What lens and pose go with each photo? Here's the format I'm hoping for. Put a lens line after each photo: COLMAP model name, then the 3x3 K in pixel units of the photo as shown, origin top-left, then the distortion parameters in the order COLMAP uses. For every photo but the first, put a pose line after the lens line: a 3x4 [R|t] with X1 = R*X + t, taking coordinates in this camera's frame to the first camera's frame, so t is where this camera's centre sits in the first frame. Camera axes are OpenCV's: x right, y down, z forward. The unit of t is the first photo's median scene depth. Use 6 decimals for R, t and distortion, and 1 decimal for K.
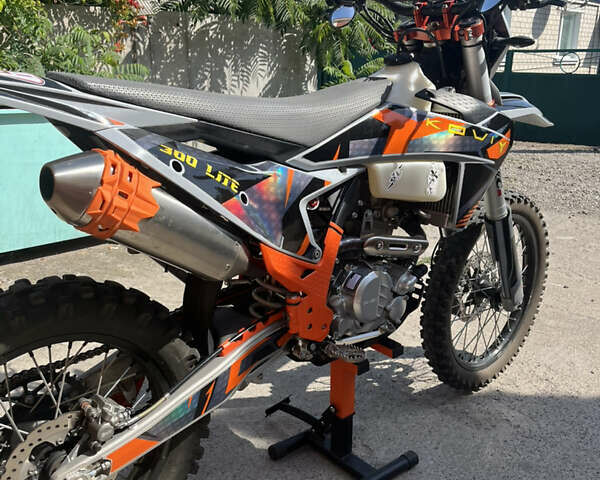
lens RADIAL K [[615.2, 0, 300.1], [0, 615.2, 237.0], [0, 0, 1]] dist [0.040043, 0.000000]
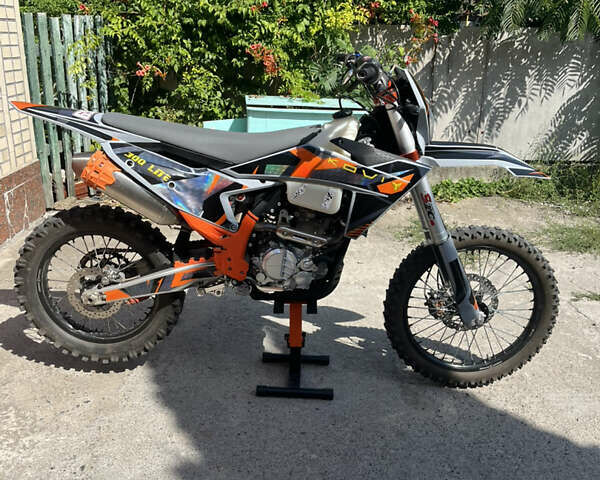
lens RADIAL K [[615.2, 0, 297.8], [0, 615.2, 242.2], [0, 0, 1]] dist [0.040043, 0.000000]
pose [[0.745675, 0.232376, -0.624476, 1.198076], [-0.207108, 0.971624, 0.114252, -0.158324], [0.633305, 0.044139, 0.772643, -0.189100]]
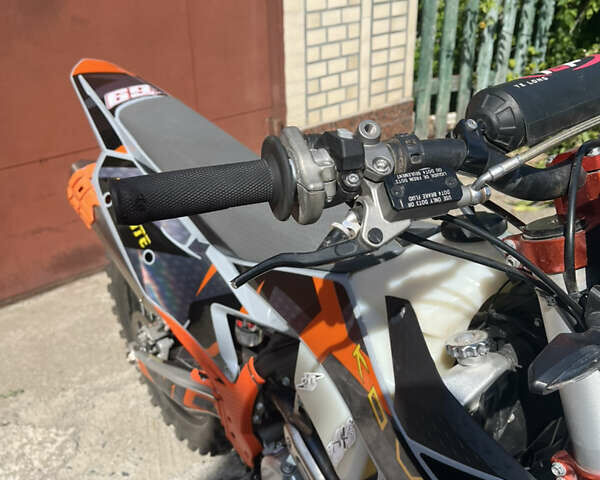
lens RADIAL K [[615.2, 0, 300.2], [0, 615.2, 238.4], [0, 0, 1]] dist [0.040043, 0.000000]
pose [[-0.047915, 0.465898, -0.883540, 0.660962], [-0.257922, 0.848787, 0.461560, -0.524070], [0.964977, 0.250000, 0.079496, 0.957603]]
